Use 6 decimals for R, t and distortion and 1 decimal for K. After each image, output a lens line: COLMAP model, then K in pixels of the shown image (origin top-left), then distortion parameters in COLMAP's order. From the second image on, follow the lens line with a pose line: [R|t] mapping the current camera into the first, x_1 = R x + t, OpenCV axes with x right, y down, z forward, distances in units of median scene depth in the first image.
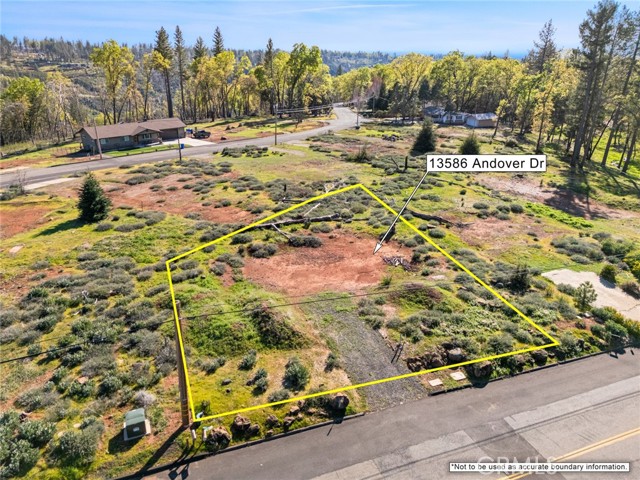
lens RADIAL K [[476.4, 0, 320.0], [0, 476.4, 240.0], [0, 0, 1]] dist [0.043460, -0.004639]
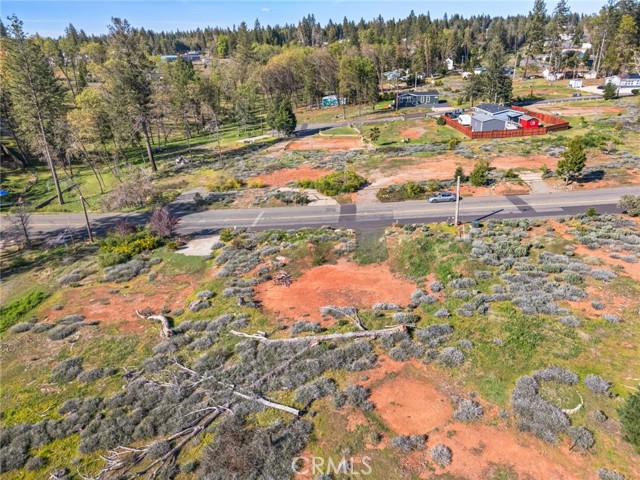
lens RADIAL K [[476.4, 0, 320.0], [0, 476.4, 240.0], [0, 0, 1]] dist [0.043460, -0.004639]
pose [[-0.887901, -0.153014, 0.433842, -0.456558], [0.194038, 0.730502, 0.654764, -0.866575], [-0.417111, 0.665547, -0.618923, 1.801304]]
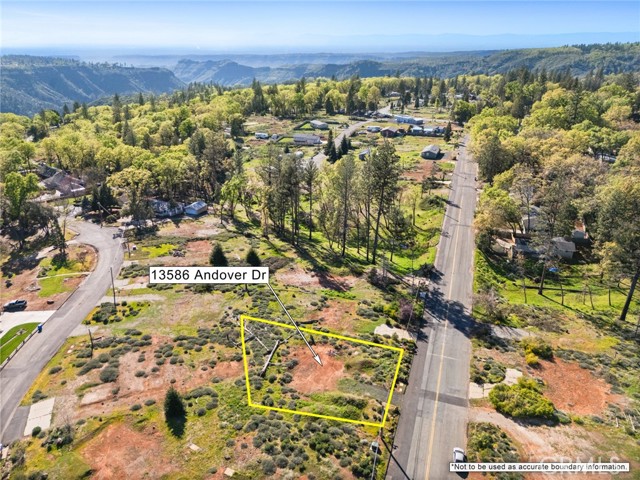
lens RADIAL K [[476.4, 0, 320.0], [0, 476.4, 240.0], [0, 0, 1]] dist [0.043460, -0.004639]
pose [[0.653708, -0.295652, 0.696603, -1.478845], [0.286500, 0.948693, 0.133786, -0.894132], [-0.700417, 0.112120, 0.704872, -0.722206]]
